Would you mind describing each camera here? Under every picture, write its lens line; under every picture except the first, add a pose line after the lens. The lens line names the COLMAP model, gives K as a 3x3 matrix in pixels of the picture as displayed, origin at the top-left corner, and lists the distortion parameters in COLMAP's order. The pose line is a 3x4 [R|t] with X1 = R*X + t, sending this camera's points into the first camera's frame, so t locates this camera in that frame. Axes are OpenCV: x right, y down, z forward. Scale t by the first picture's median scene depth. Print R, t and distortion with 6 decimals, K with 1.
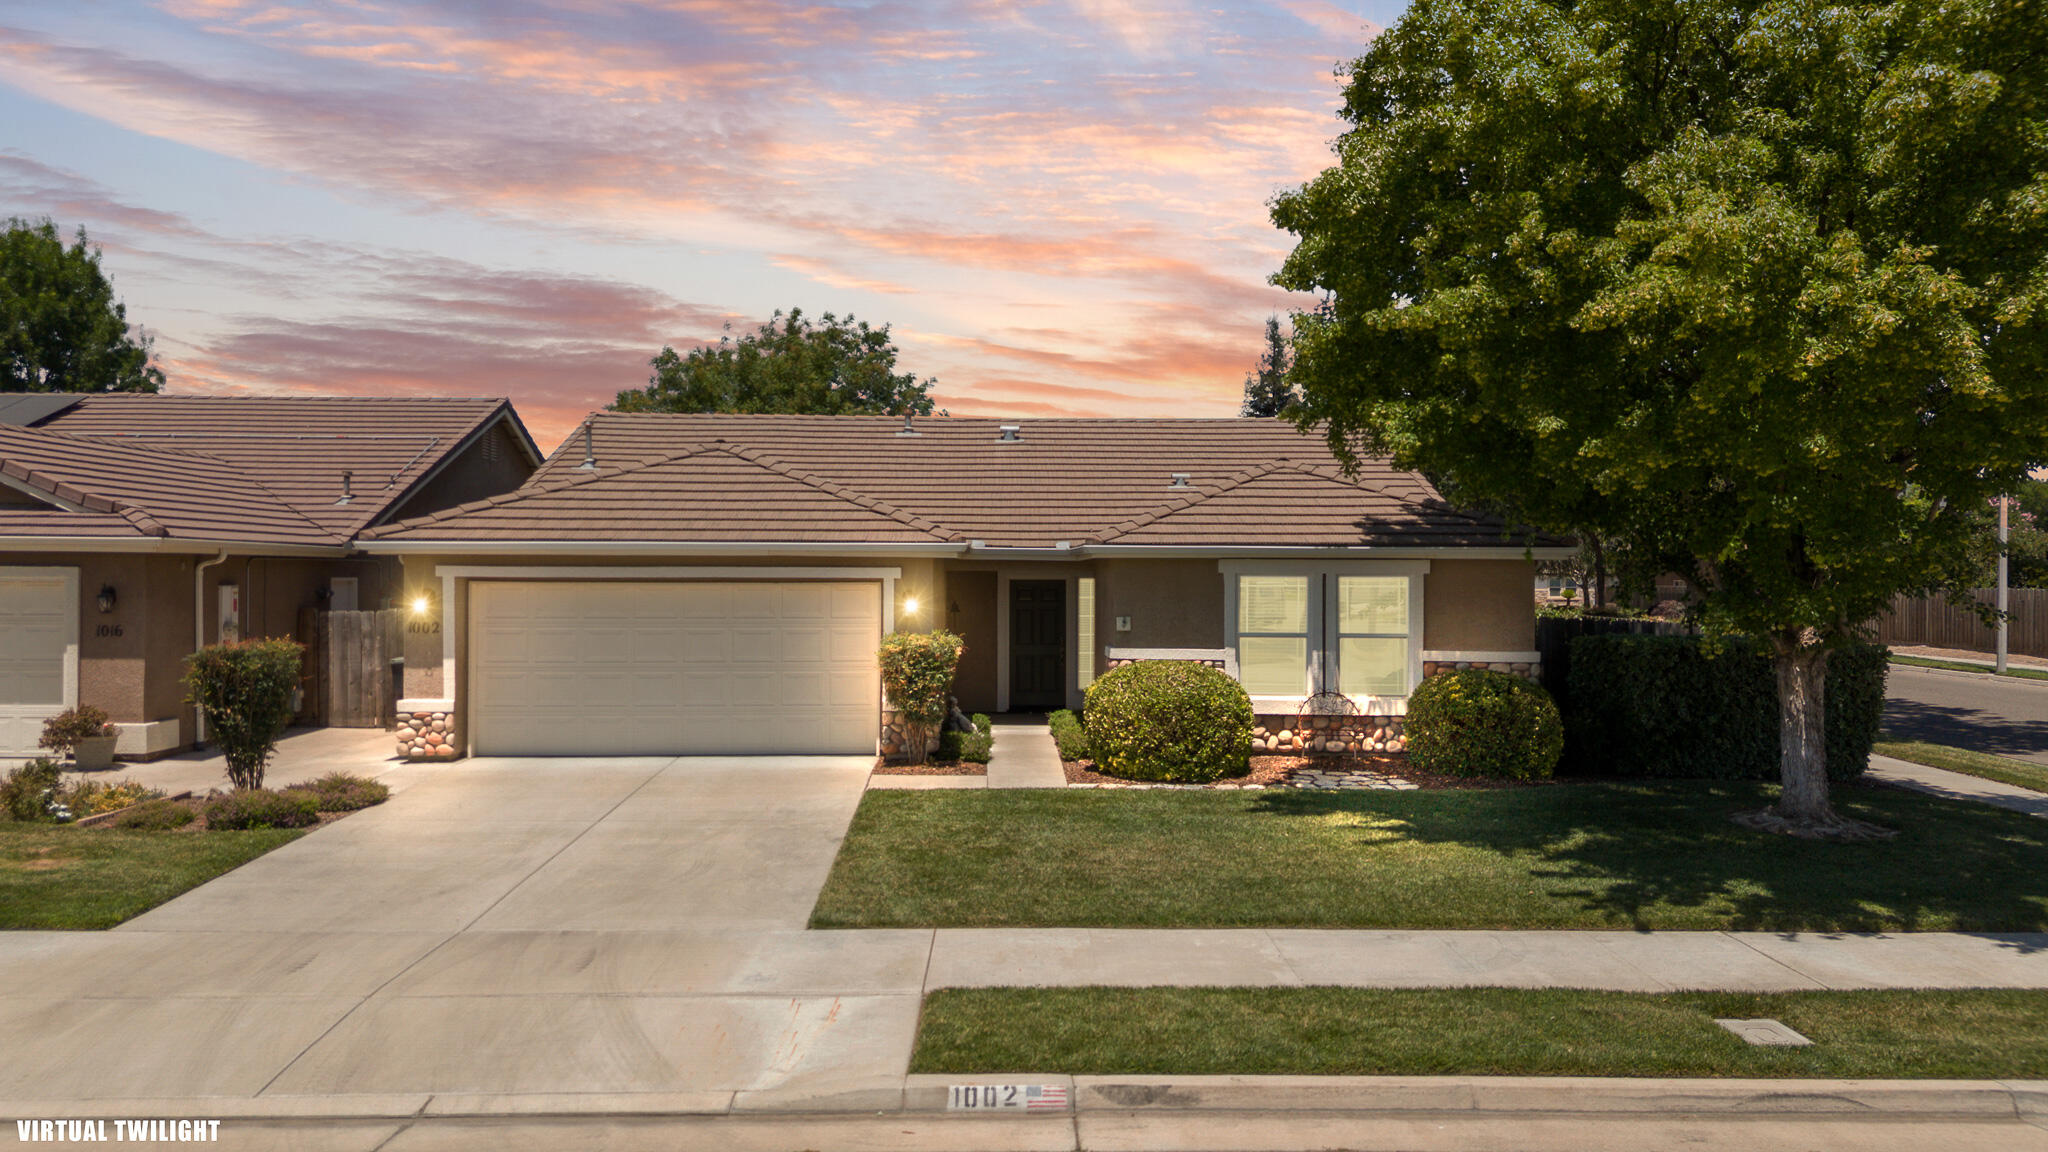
lens RADIAL K [[1441.0, 0, 1024.0], [0, 1441.0, 576.0], [0, 0, 1]] dist [0.066795, -0.054804]
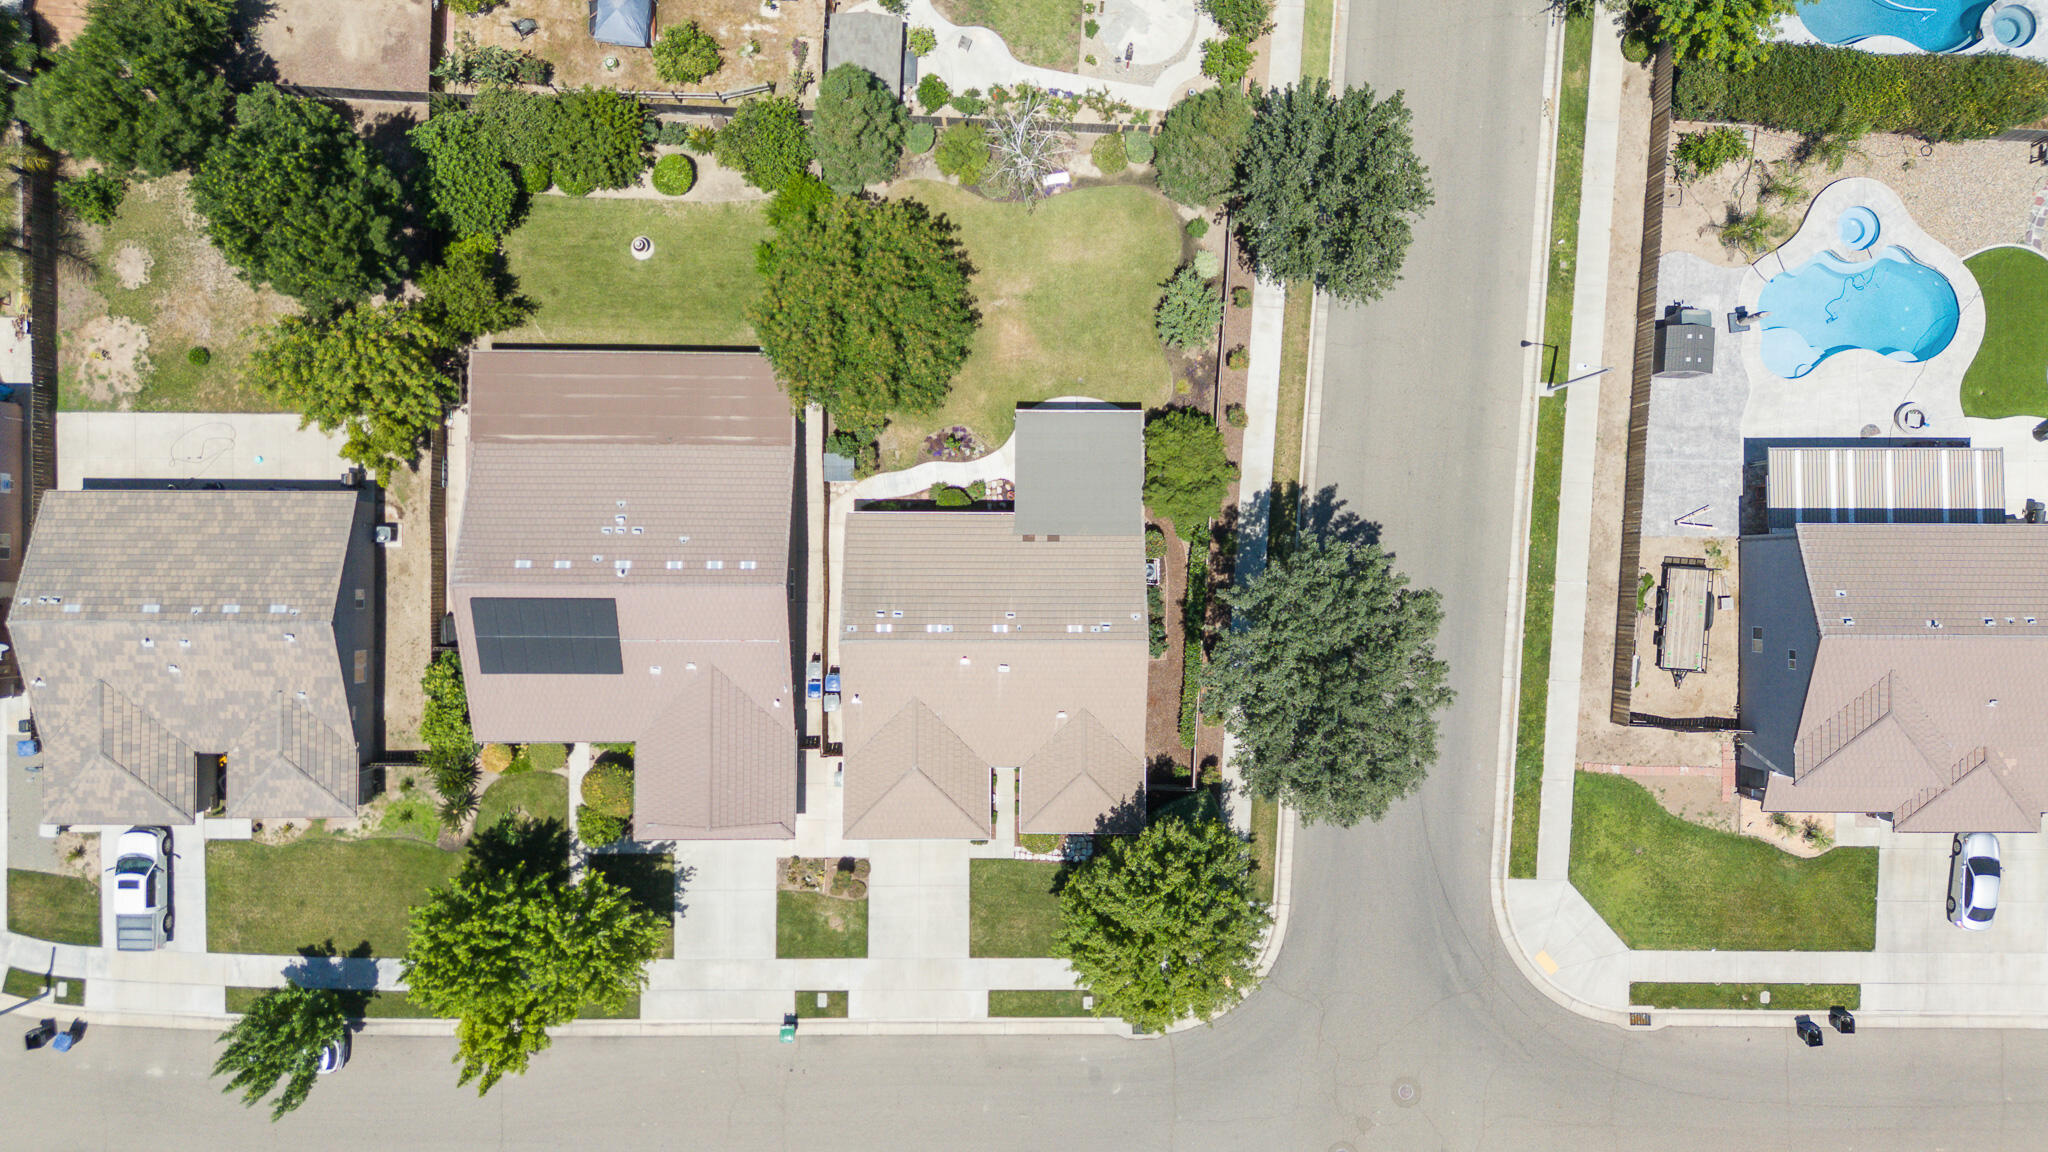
lens RADIAL K [[1432.9, 0, 1024.0], [0, 1432.9, 576.0], [0, 0, 1]] dist [0.047620, -0.007743]
pose [[0.999595, 0.027109, 0.008711, -0.002547], [-0.009044, 0.012190, 0.999885, -4.070964], [0.026999, -0.999558, 0.012430, 1.703195]]
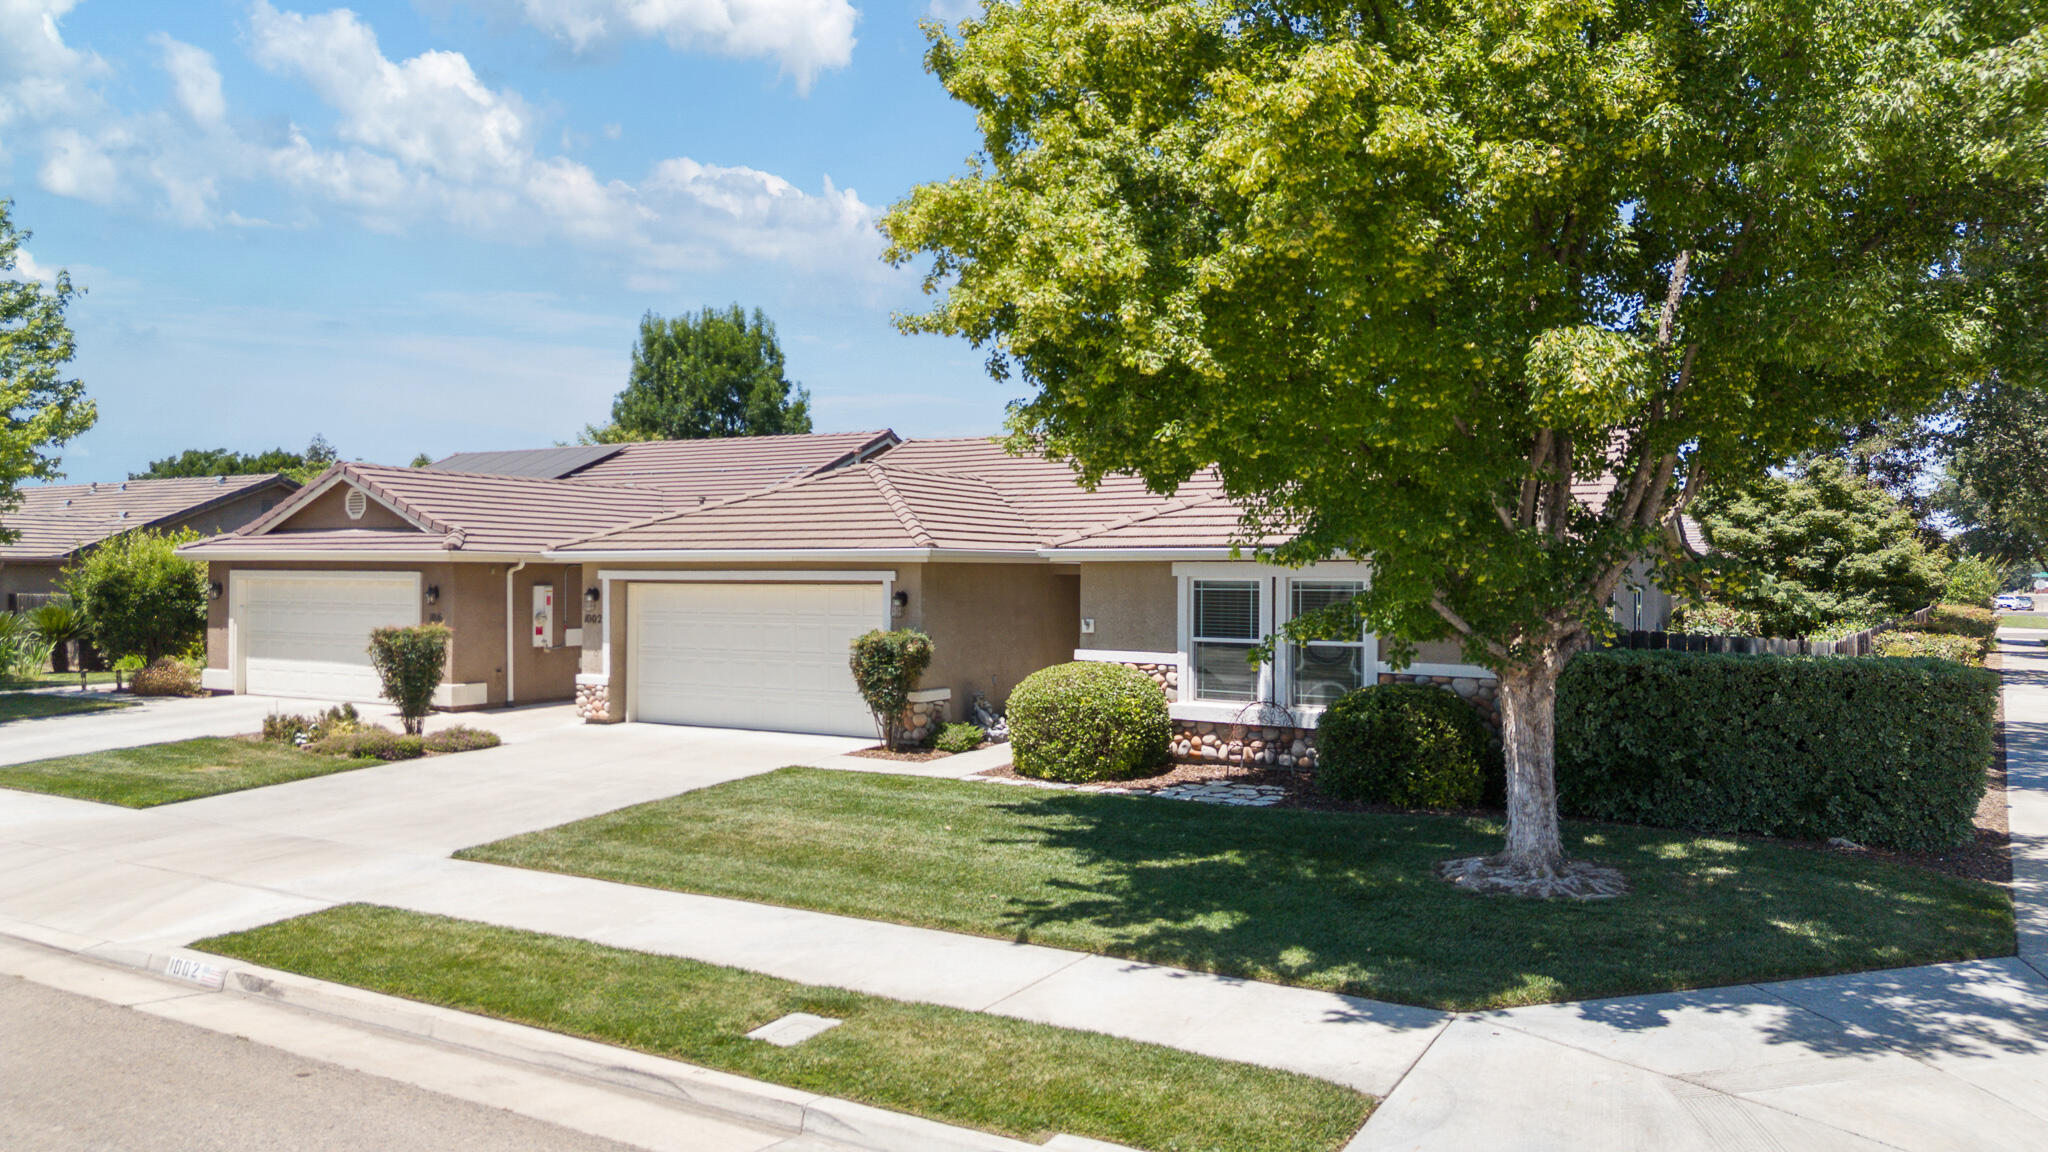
lens RADIAL K [[1432.9, 0, 1024.0], [0, 1432.9, 576.0], [0, 0, 1]] dist [0.047620, -0.007743]
pose [[0.849534, -0.000513, -0.527533, 0.595007], [-0.001989, 0.999989, -0.004176, 0.002305], [0.527529, 0.004597, 0.849524, 0.123255]]
